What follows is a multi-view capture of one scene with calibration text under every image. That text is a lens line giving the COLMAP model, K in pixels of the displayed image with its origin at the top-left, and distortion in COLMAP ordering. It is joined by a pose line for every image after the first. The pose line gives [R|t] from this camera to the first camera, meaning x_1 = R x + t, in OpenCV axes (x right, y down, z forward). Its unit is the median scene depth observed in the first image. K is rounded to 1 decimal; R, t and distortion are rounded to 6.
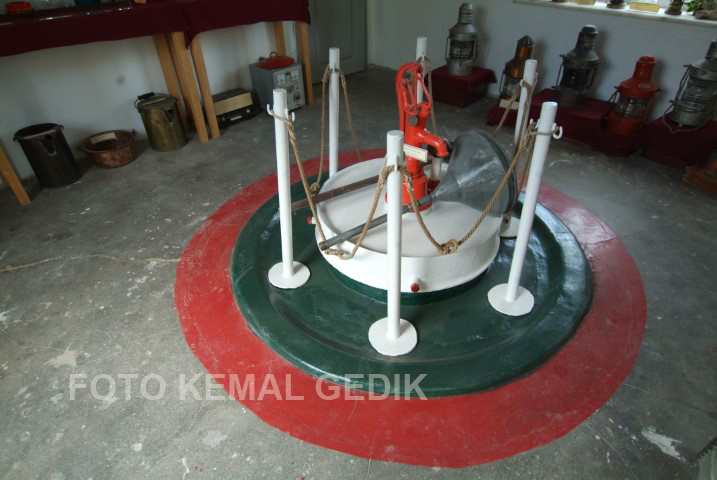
lens RADIAL K [[424.0, 0, 369.2], [0, 424.0, 247.5], [0, 0, 1]] dist [-0.012676, 0.000096]
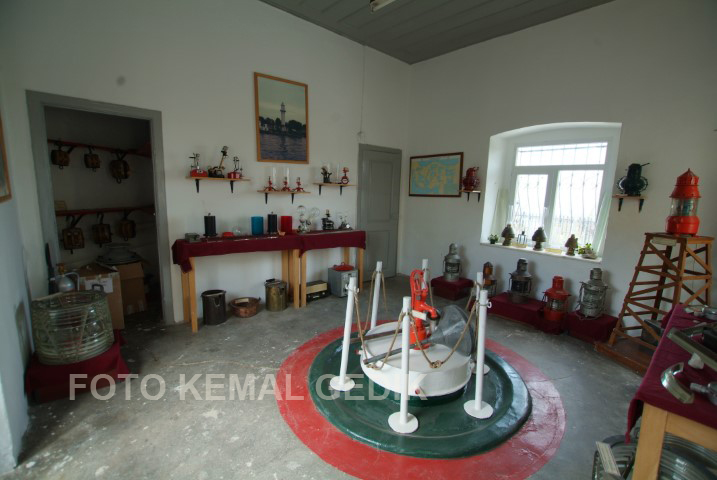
lens RADIAL K [[327.7, 0, 369.7], [0, 327.7, 228.7], [0, 0, 1]] dist [-0.015958, 0.002683]
pose [[0.994357, 0.047939, -0.094638, 0.009828], [-0.090342, 0.850294, -0.518496, 0.200557], [0.055614, 0.524119, 0.849827, -0.395550]]
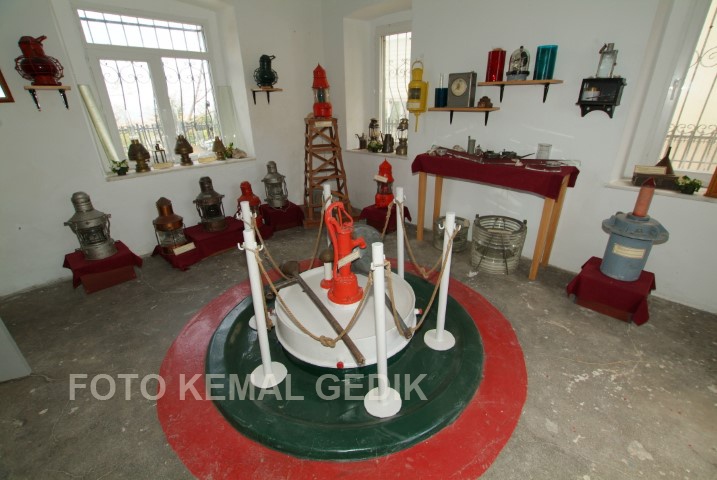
lens RADIAL K [[327.7, 0, 361.7], [0, 327.7, 235.4], [0, 0, 1]] dist [-0.015958, 0.002683]
pose [[0.031865, -0.393748, 0.918666, -0.796971], [0.627362, 0.723398, 0.288294, -0.528155], [-0.778076, 0.567150, 0.270073, 0.567484]]
